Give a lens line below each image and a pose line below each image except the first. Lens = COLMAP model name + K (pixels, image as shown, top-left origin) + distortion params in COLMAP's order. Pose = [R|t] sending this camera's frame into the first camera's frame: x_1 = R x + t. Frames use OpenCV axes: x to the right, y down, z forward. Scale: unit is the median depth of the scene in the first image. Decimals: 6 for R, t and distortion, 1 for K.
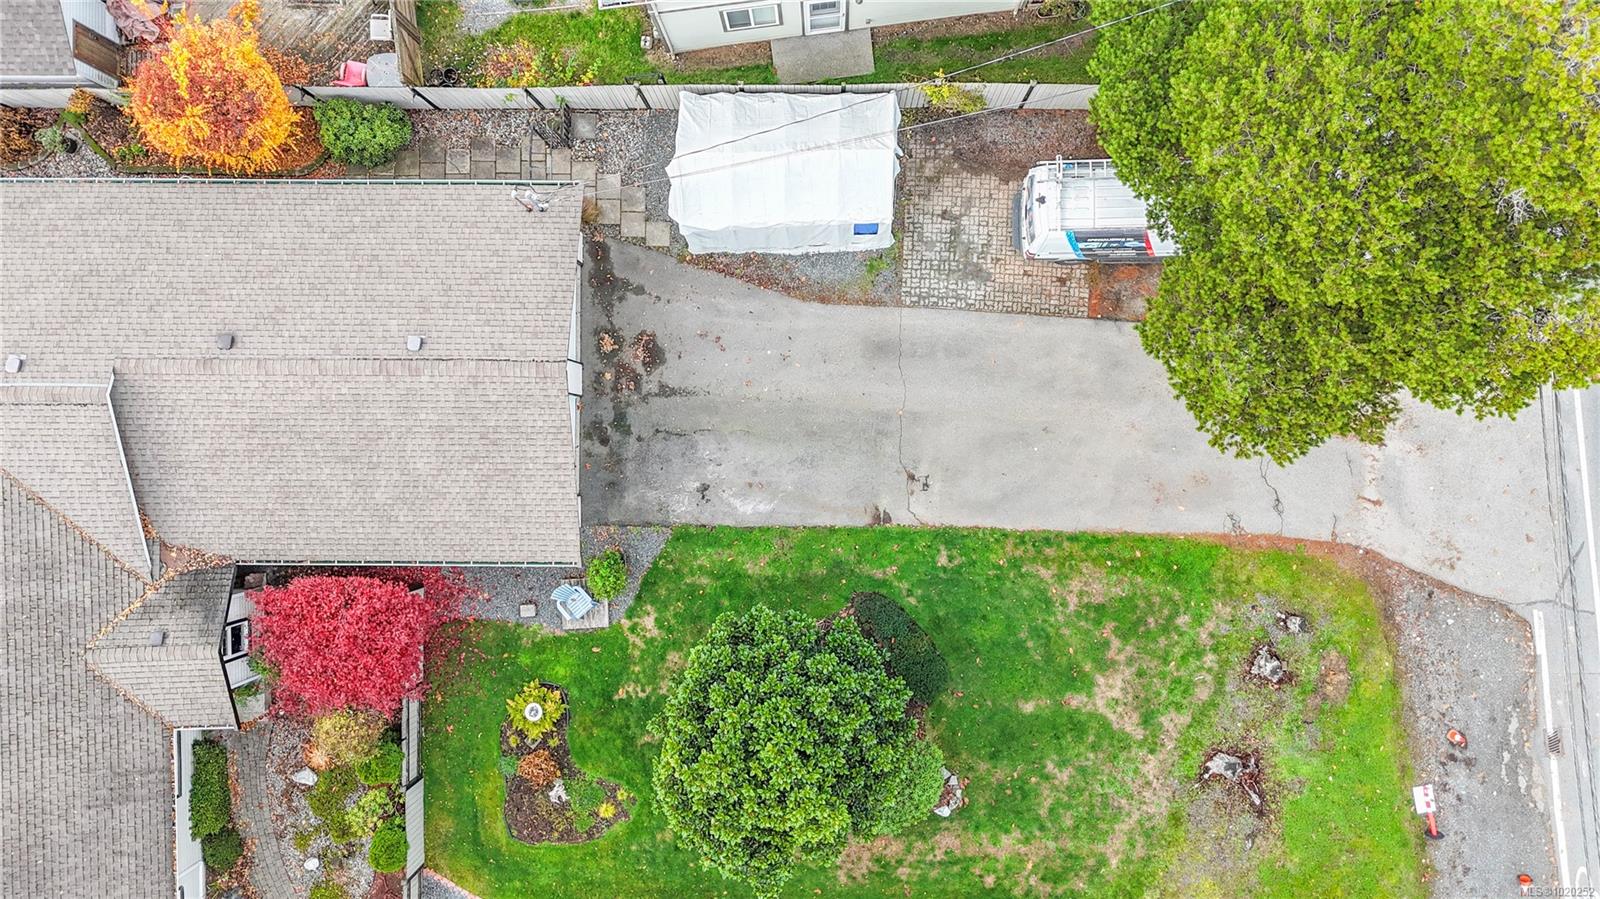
lens RADIAL K [[1182.9, 0, 824.2], [0, 1182.9, 446.2], [0, 0, 1]] dist [0.068178, -0.066615]
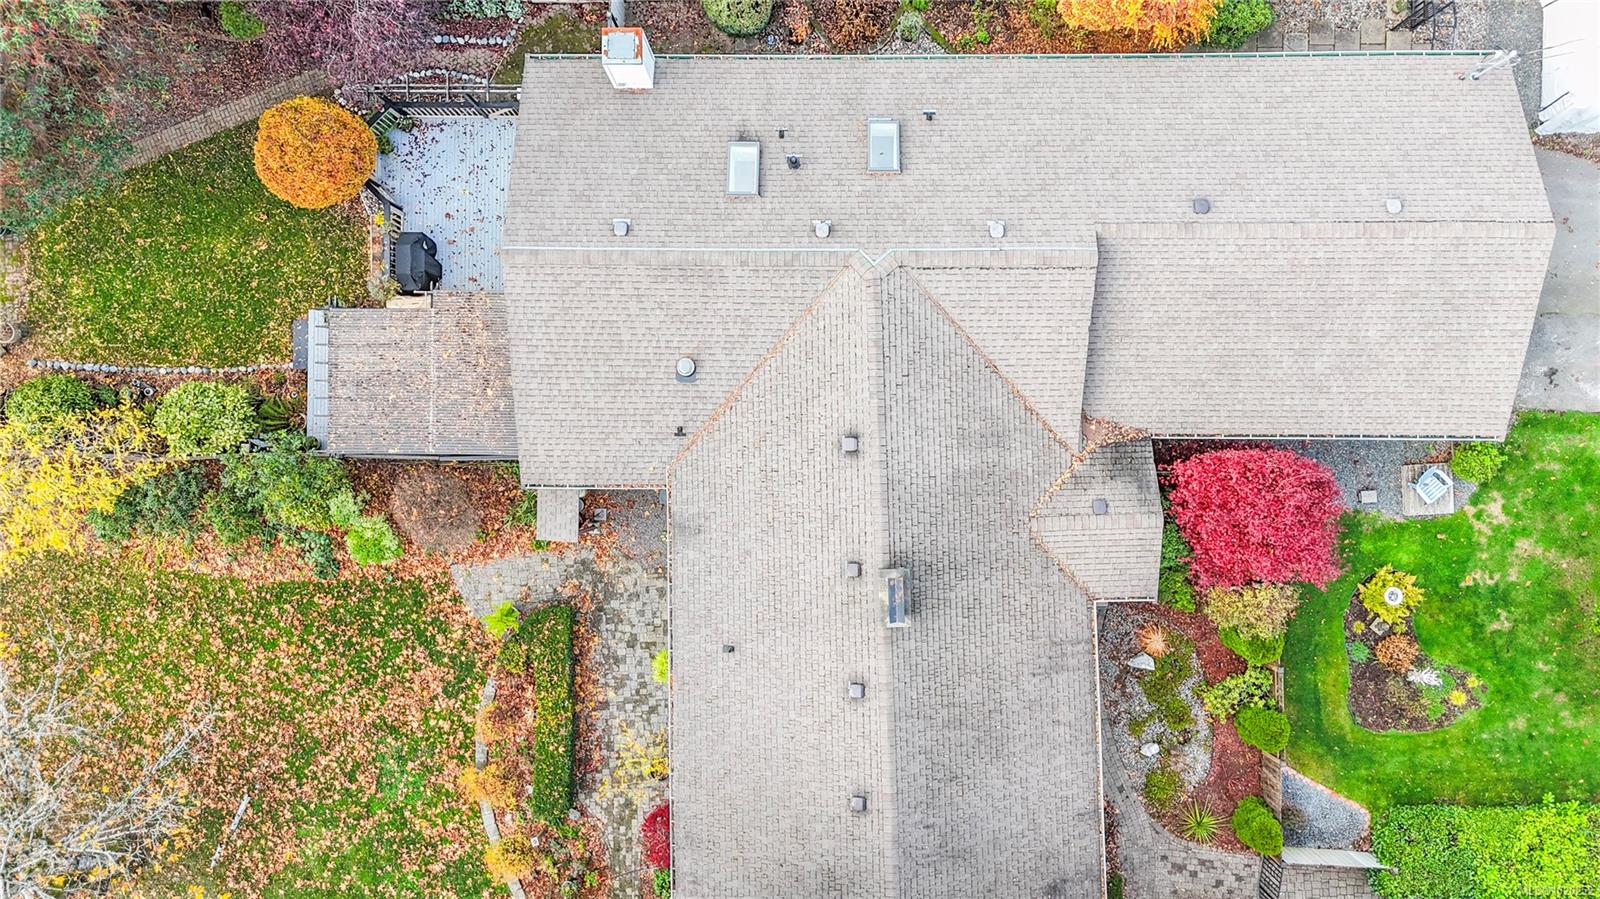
lens RADIAL K [[1182.9, 0, 824.2], [0, 1182.9, 446.2], [0, 0, 1]] dist [0.068178, -0.066615]
pose [[0.999982, 0.000421, 0.006064, -0.747300], [-0.000347, 0.999926, -0.012190, 0.114450], [-0.006068, 0.012187, 0.999907, 0.006403]]
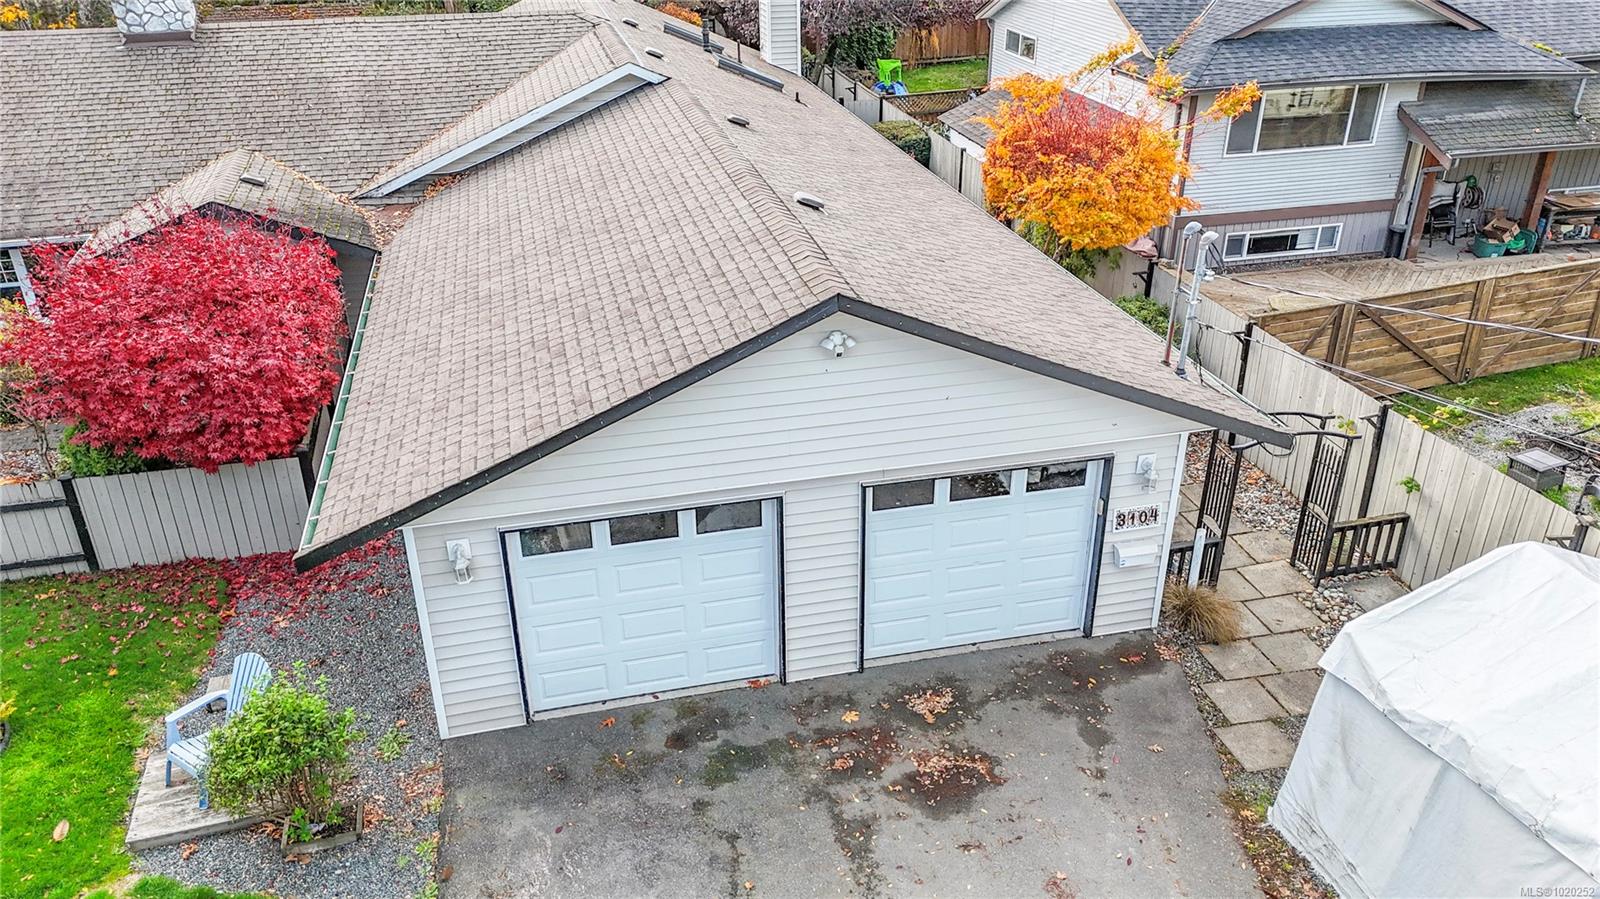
lens RADIAL K [[1181.2, 0, 800.0], [0, 1181.2, 449.5], [0, 0, 1]] dist [0.069128, -0.048821]
pose [[0.236767, 0.460431, -0.855538, 0.106542], [-0.971542, 0.118456, -0.205121, 0.025990], [0.006900, 0.879757, 0.475374, 0.780976]]
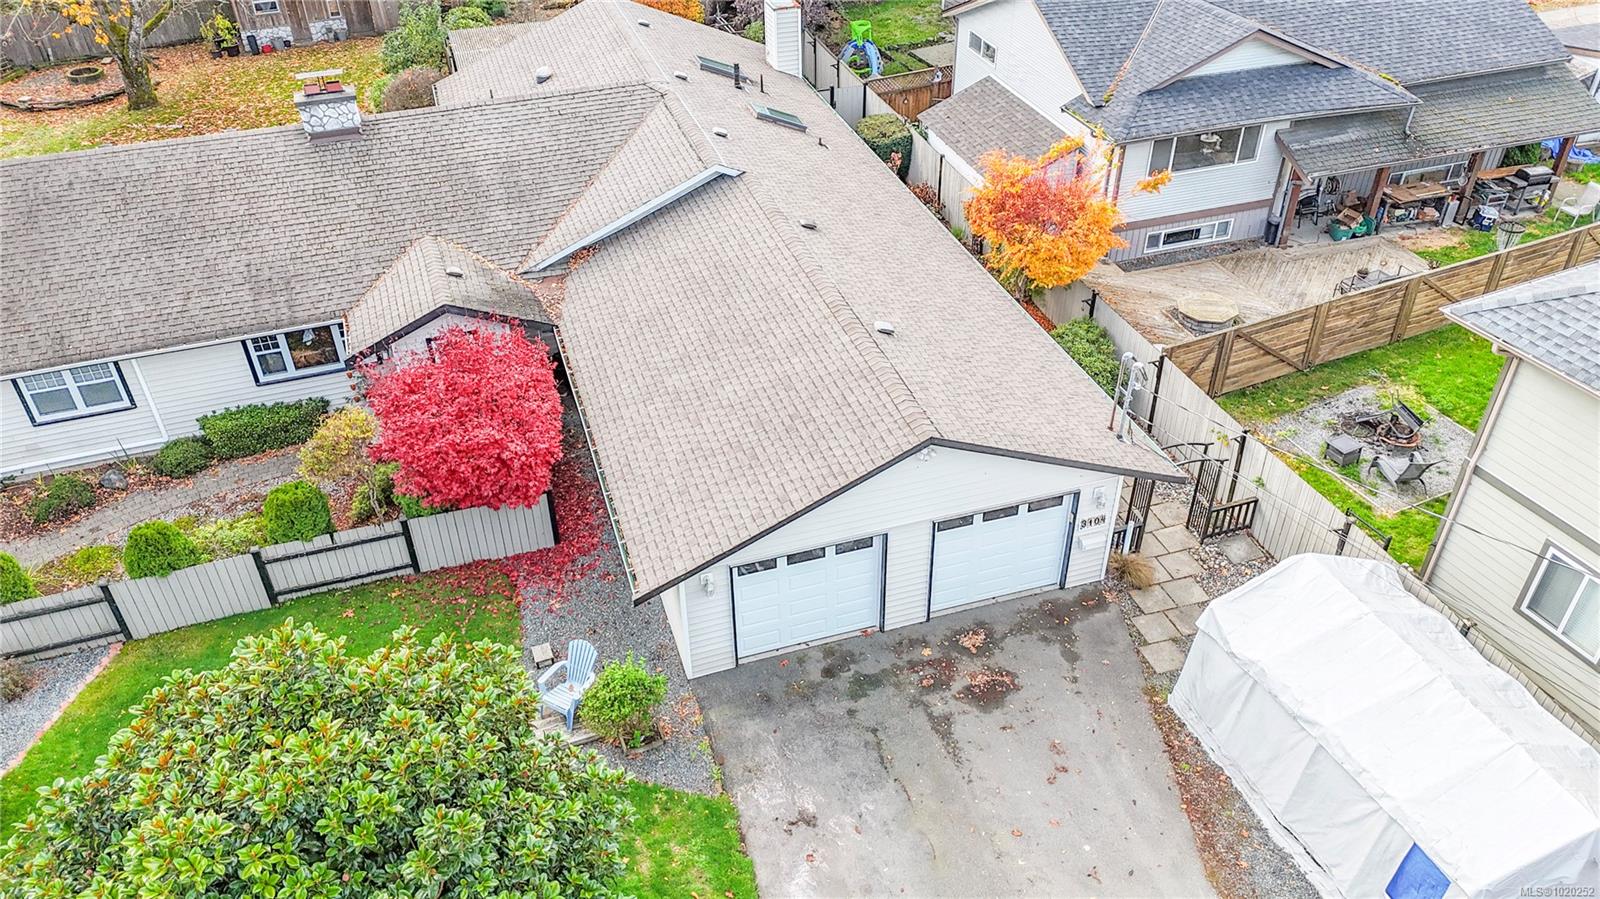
lens RADIAL K [[1180.6, 0, 800.0], [0, 1180.6, 449.5], [0, 0, 1]] dist [0.113207, -0.185712]
pose [[0.310842, 0.576988, -0.755289, 0.230820], [-0.950409, 0.197014, -0.240640, 0.146753], [0.009956, 0.792635, 0.609615, 0.546560]]
